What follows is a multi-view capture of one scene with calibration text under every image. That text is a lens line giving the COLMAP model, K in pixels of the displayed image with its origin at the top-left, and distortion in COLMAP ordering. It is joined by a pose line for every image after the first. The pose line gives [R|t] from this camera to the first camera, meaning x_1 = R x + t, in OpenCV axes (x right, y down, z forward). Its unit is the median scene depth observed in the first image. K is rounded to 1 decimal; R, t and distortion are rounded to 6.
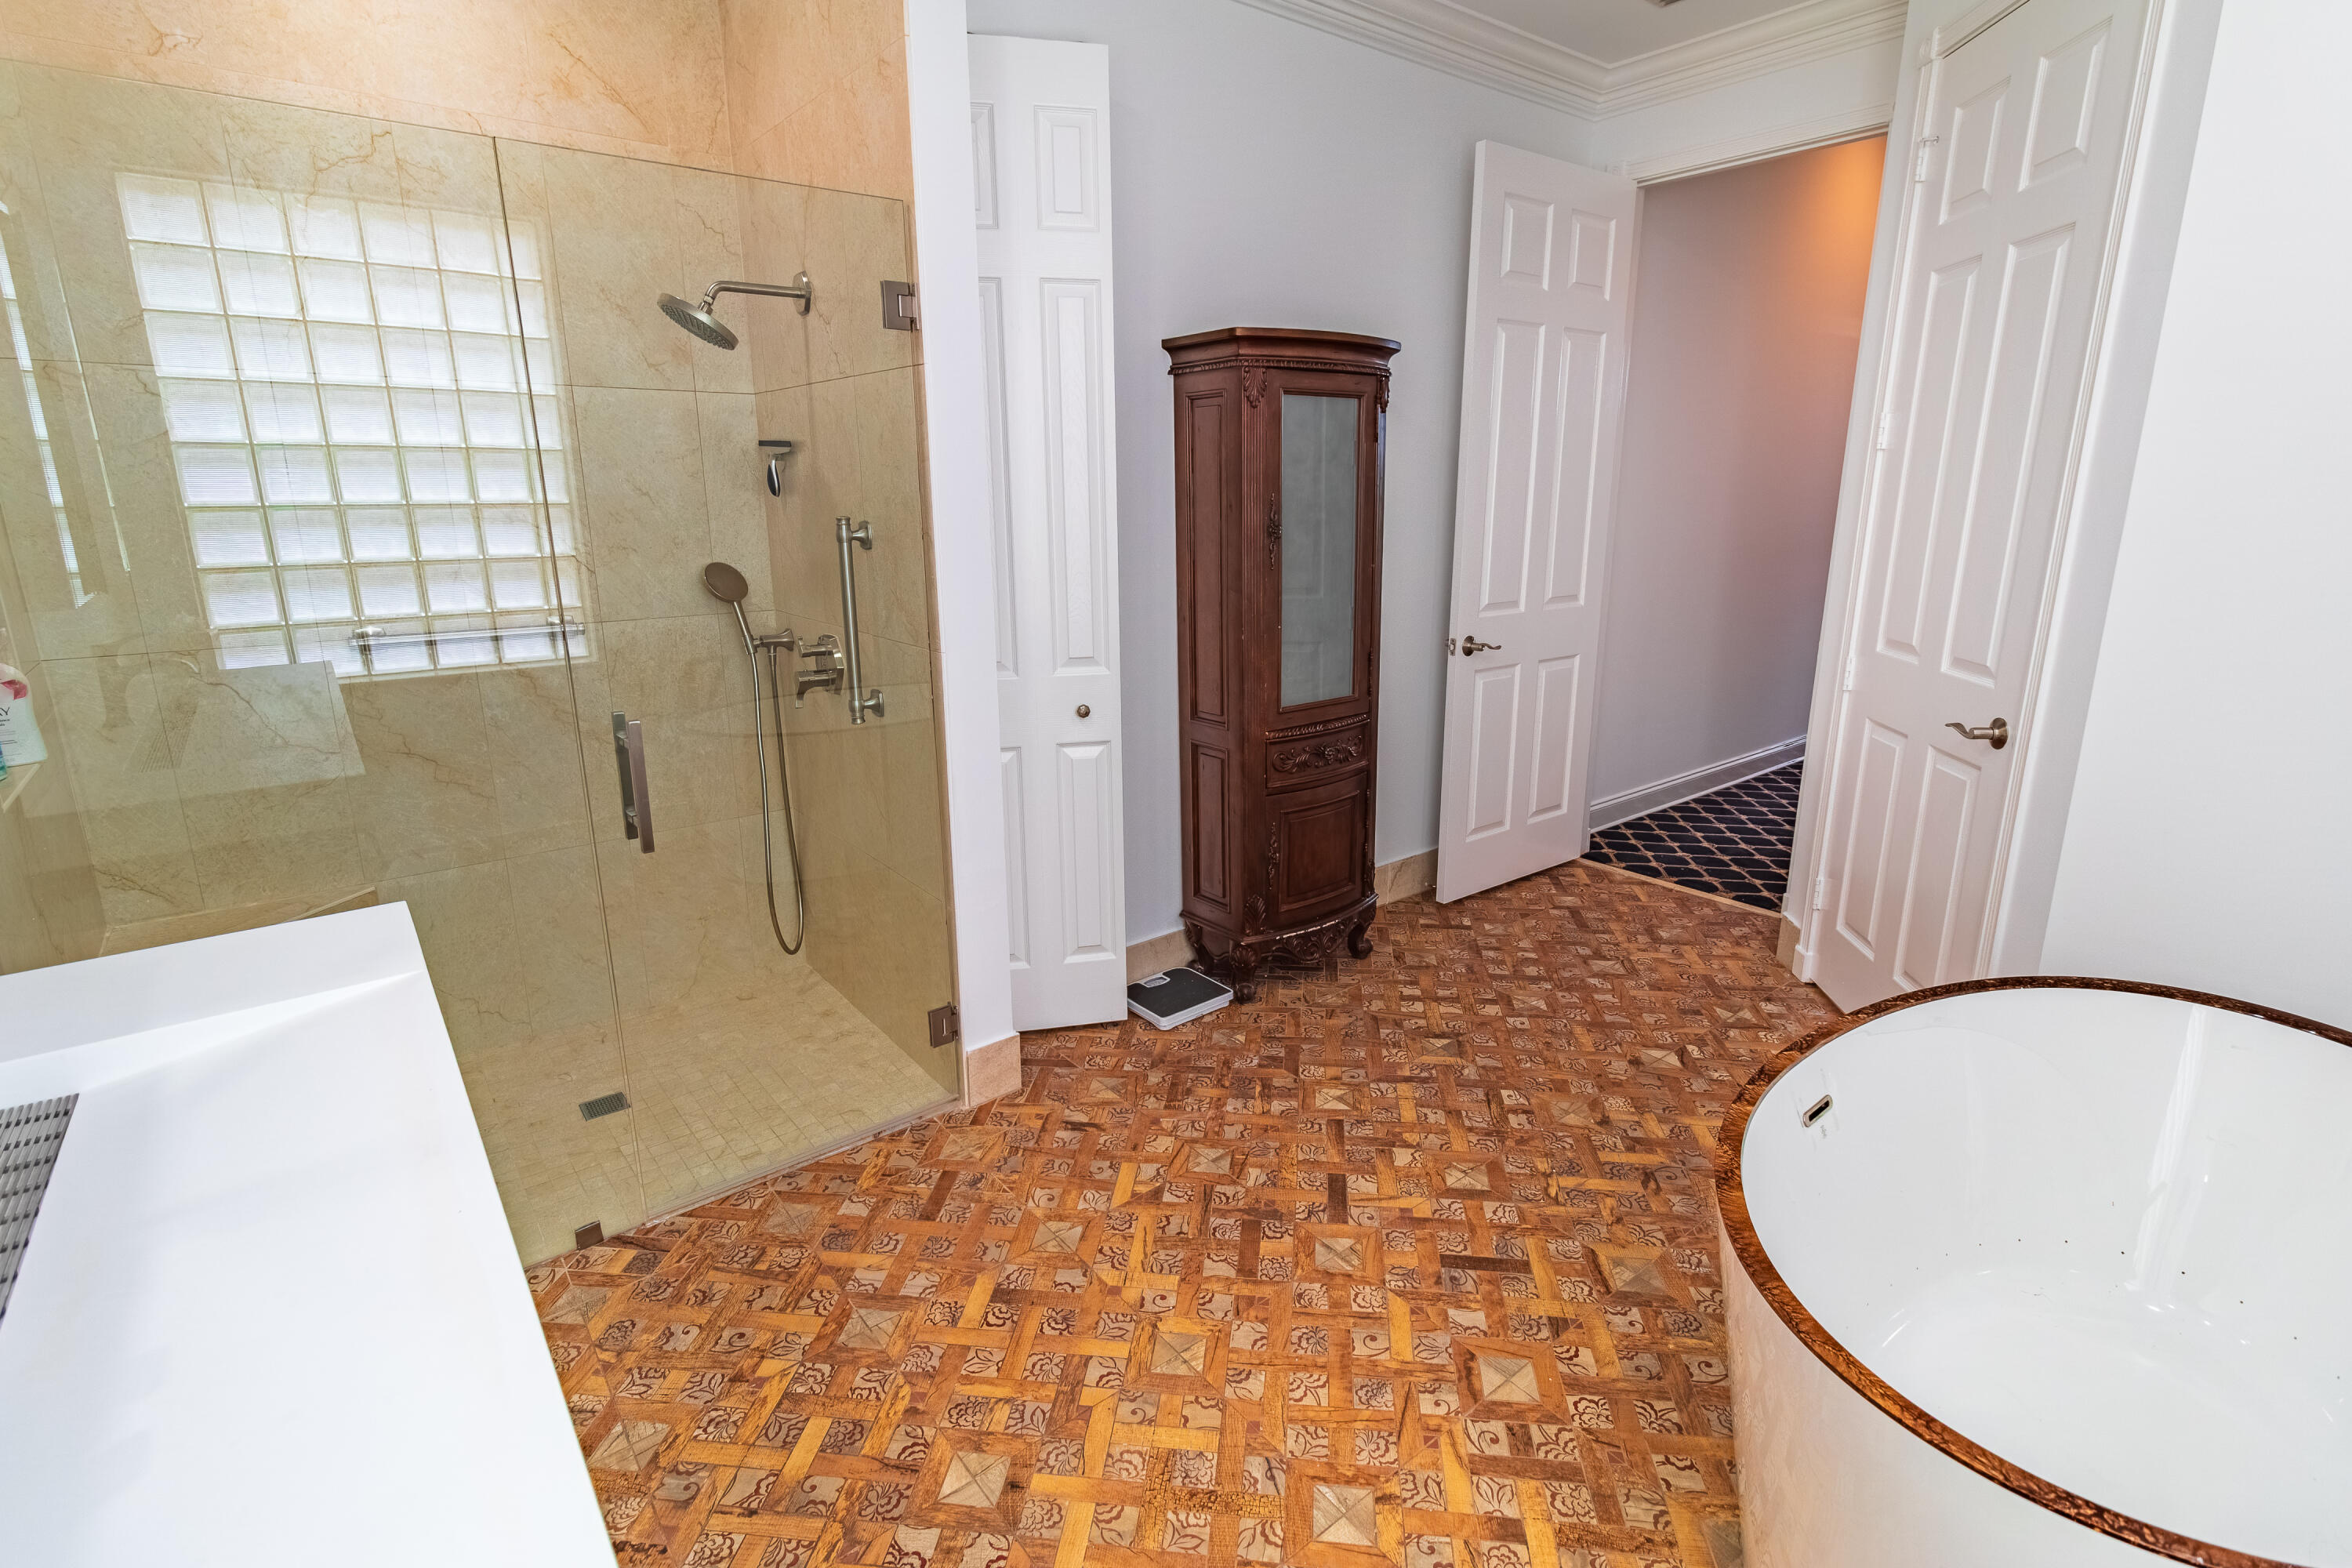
lens RADIAL K [[1091.2, 0, 1174.6], [0, 1091.2, 782.7], [0, 0, 1]] dist [-0.001034, 0.001441]
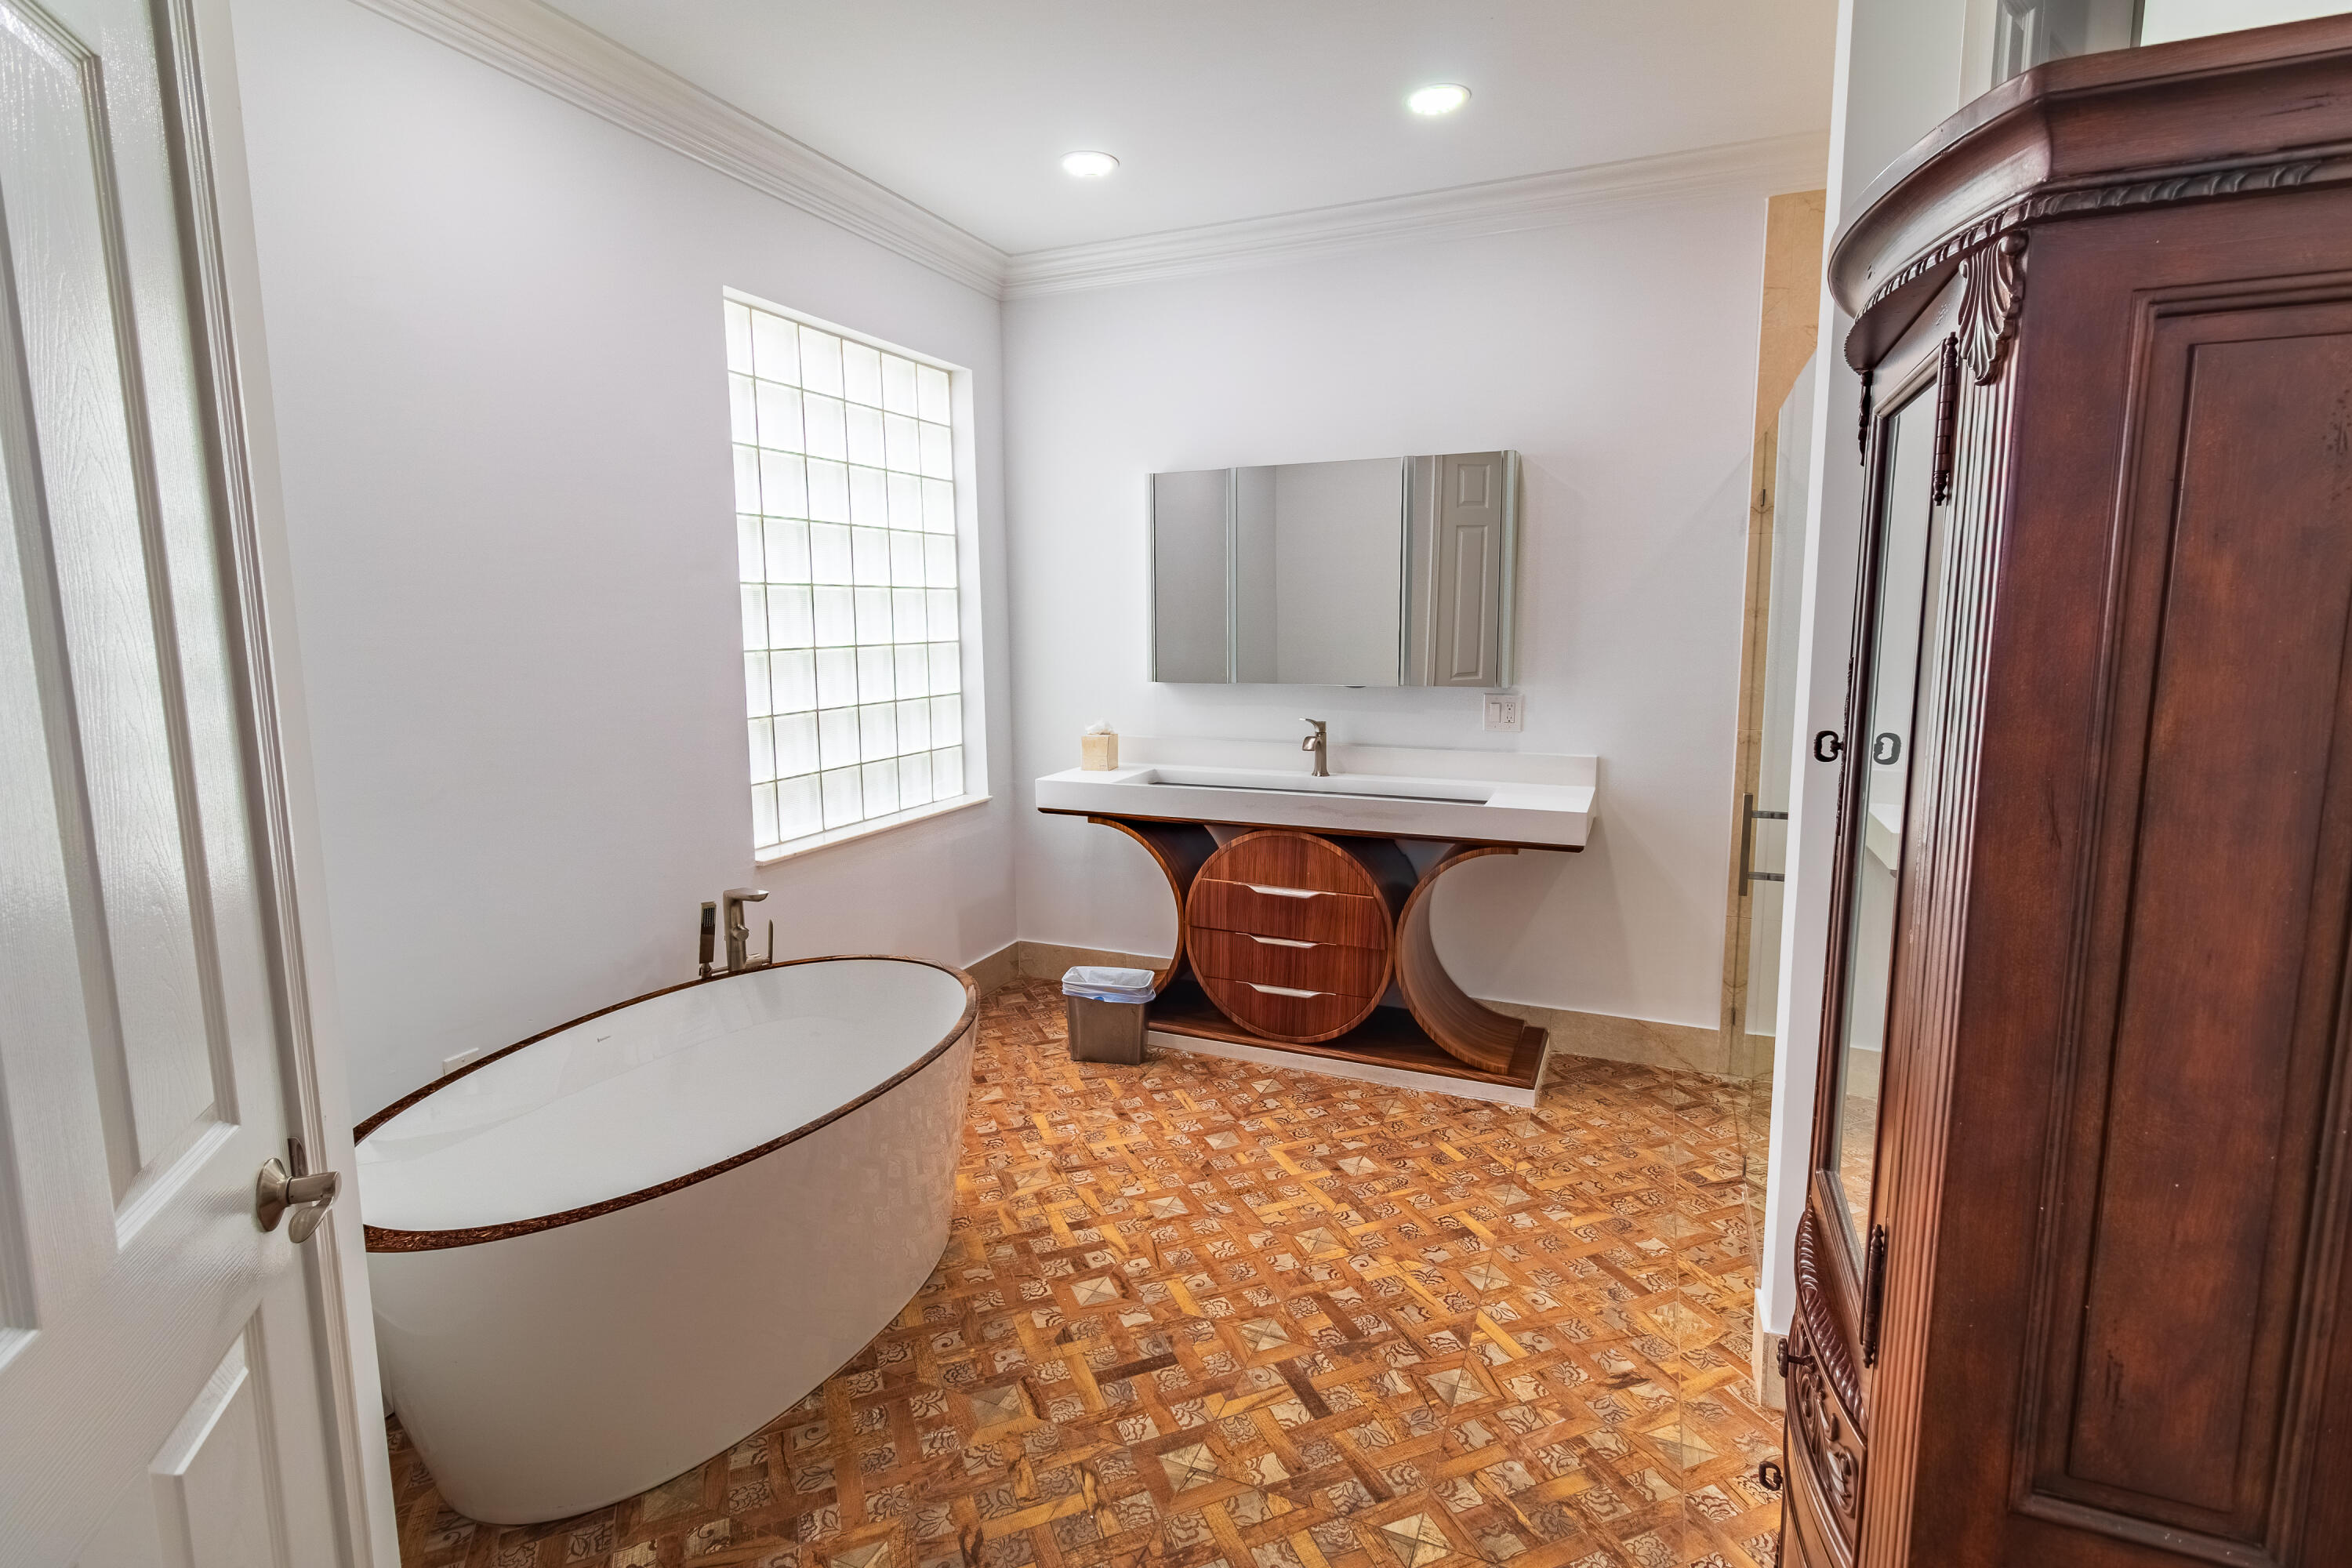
lens RADIAL K [[1091.2, 0, 1174.9], [0, 1091.2, 767.0], [0, 0, 1]] dist [-0.001034, 0.001441]
pose [[-0.874760, 0.079916, -0.477921, 0.713110], [-0.116469, 0.922714, 0.367471, -0.472437], [0.470351, 0.377112, -0.797845, 1.656604]]
